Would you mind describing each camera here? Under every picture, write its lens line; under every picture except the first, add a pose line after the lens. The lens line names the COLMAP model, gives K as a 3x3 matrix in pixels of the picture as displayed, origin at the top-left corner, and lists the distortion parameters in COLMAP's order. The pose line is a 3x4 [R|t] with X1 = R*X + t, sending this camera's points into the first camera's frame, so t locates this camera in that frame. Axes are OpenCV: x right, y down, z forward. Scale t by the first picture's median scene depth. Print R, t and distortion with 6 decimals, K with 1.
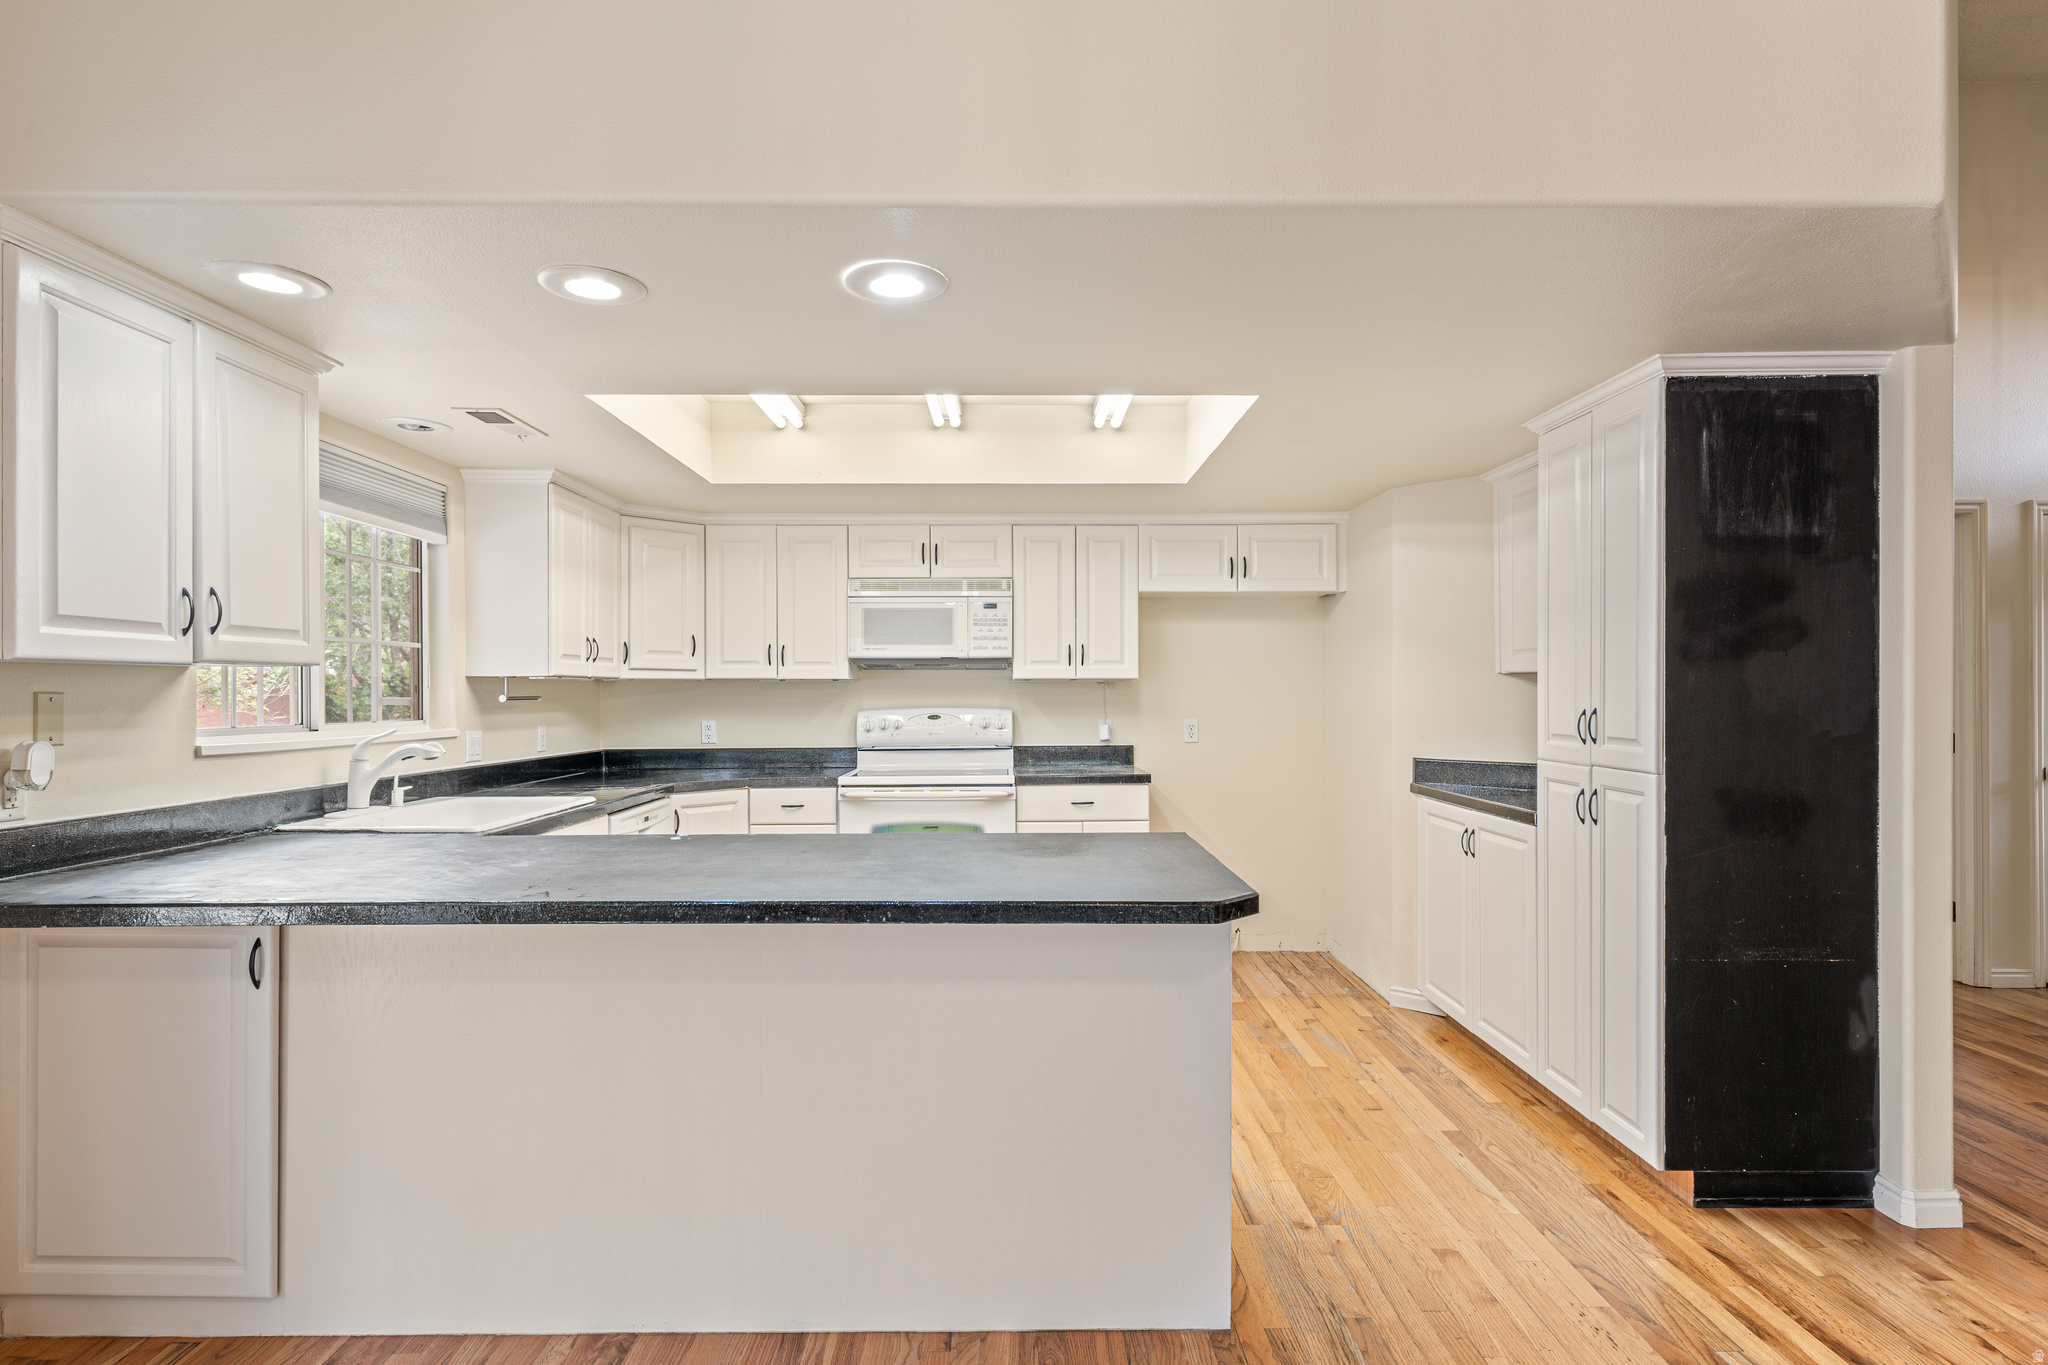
lens RADIAL K [[1072.6, 0, 1023.5], [0, 1072.6, 688.4], [0, 0, 1]] dist [0.000187, 0.000824]
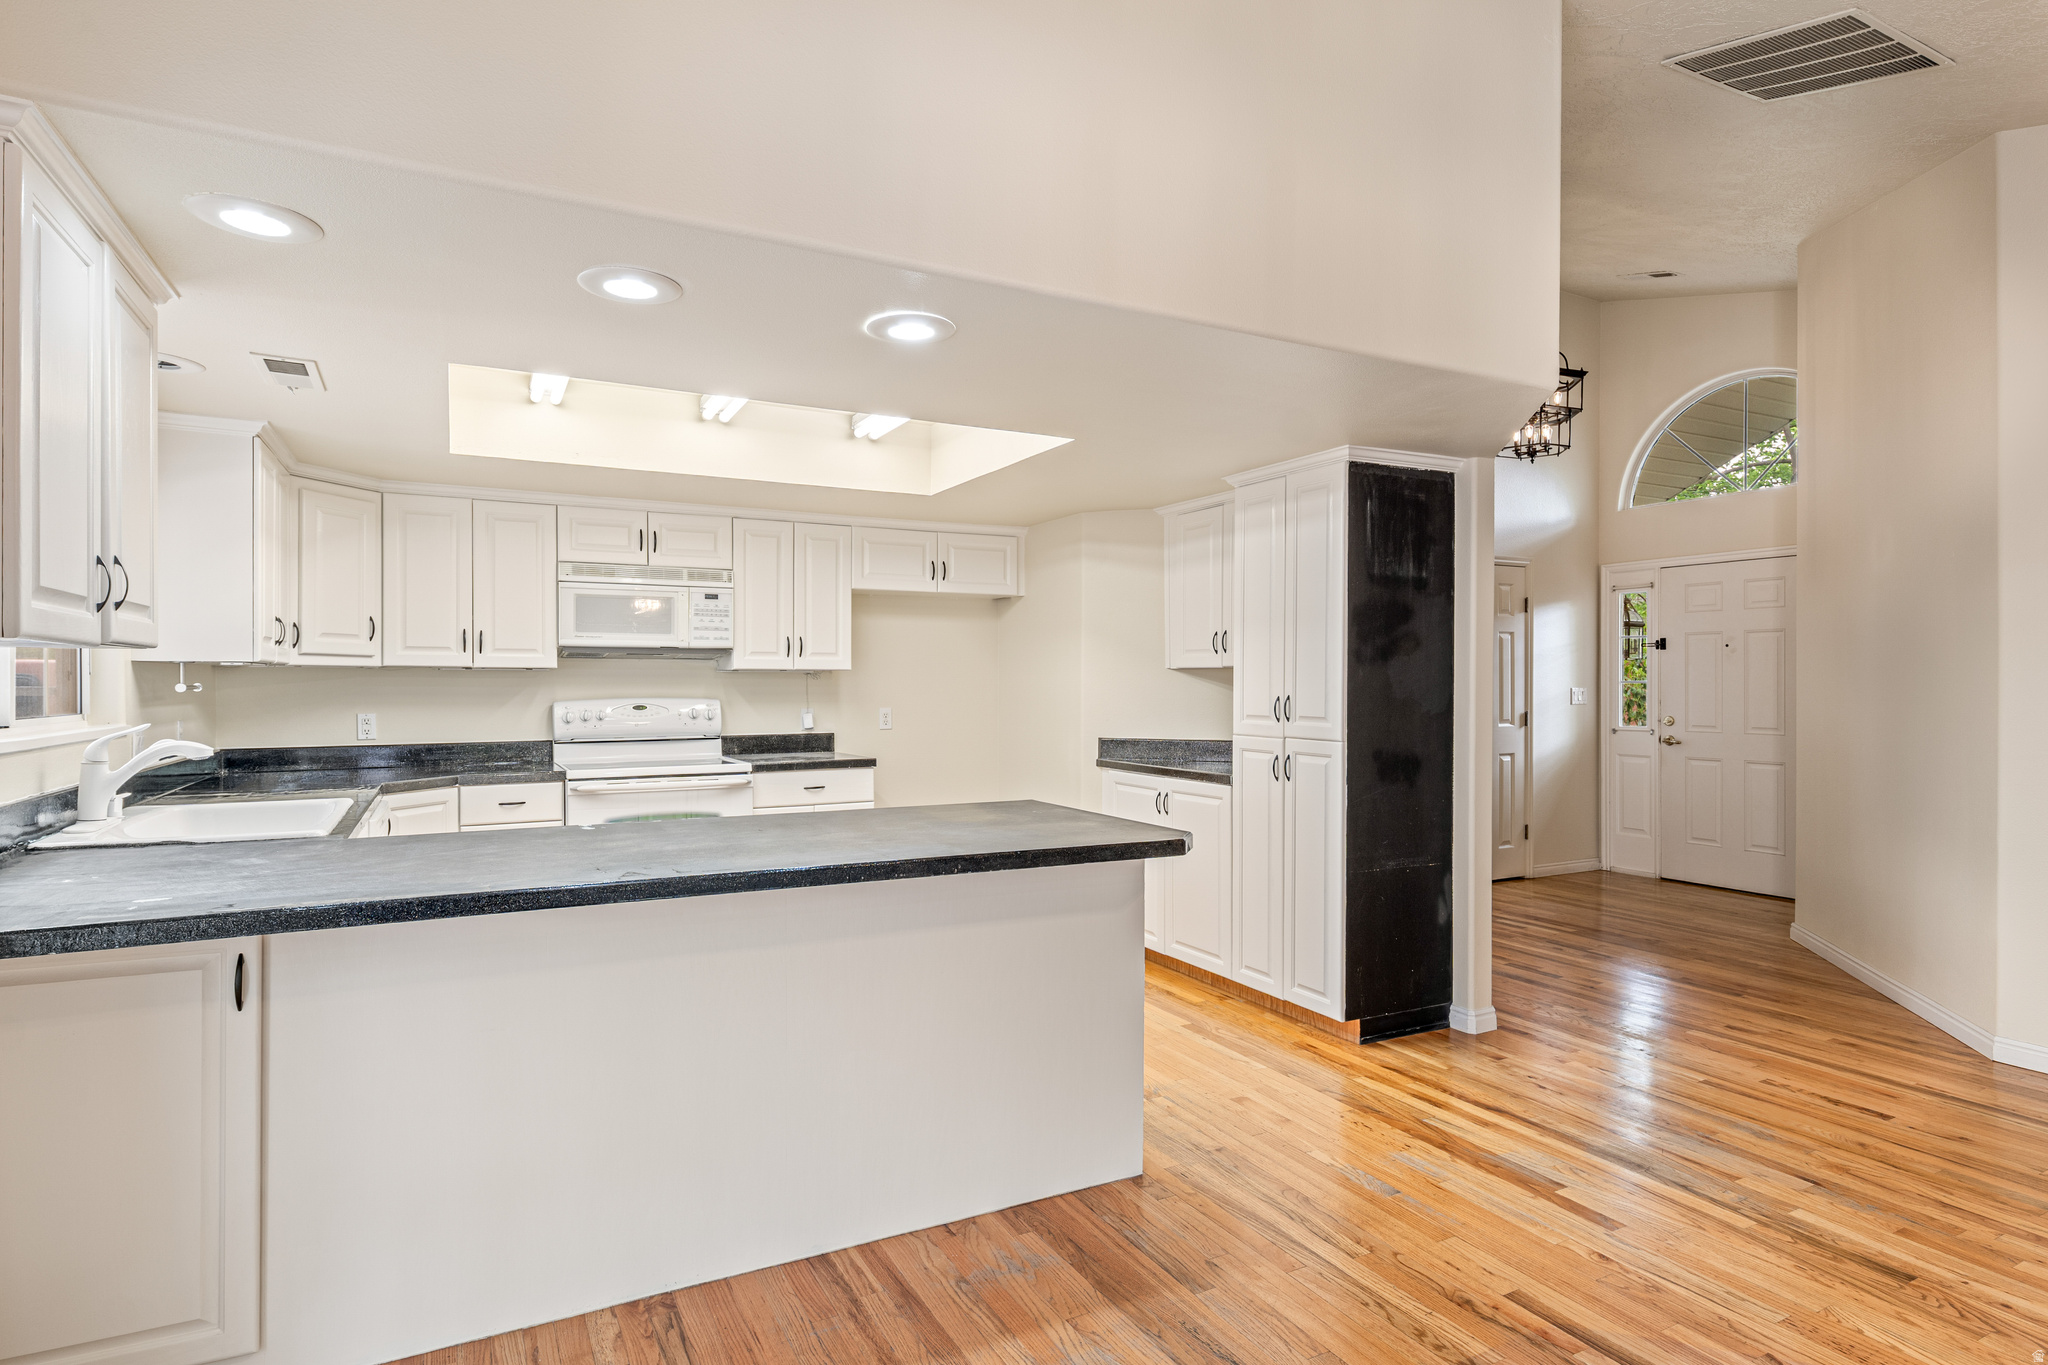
lens RADIAL K [[1092.4, 0, 1022.9], [0, 1092.4, 684.2], [0, 0, 1]] dist [0.001642, -0.001330]
pose [[0.889160, 0.002628, 0.457590, -0.382049], [-0.004397, 0.999986, 0.002800, 0.001790], [-0.457576, -0.004501, 0.889159, -0.073881]]
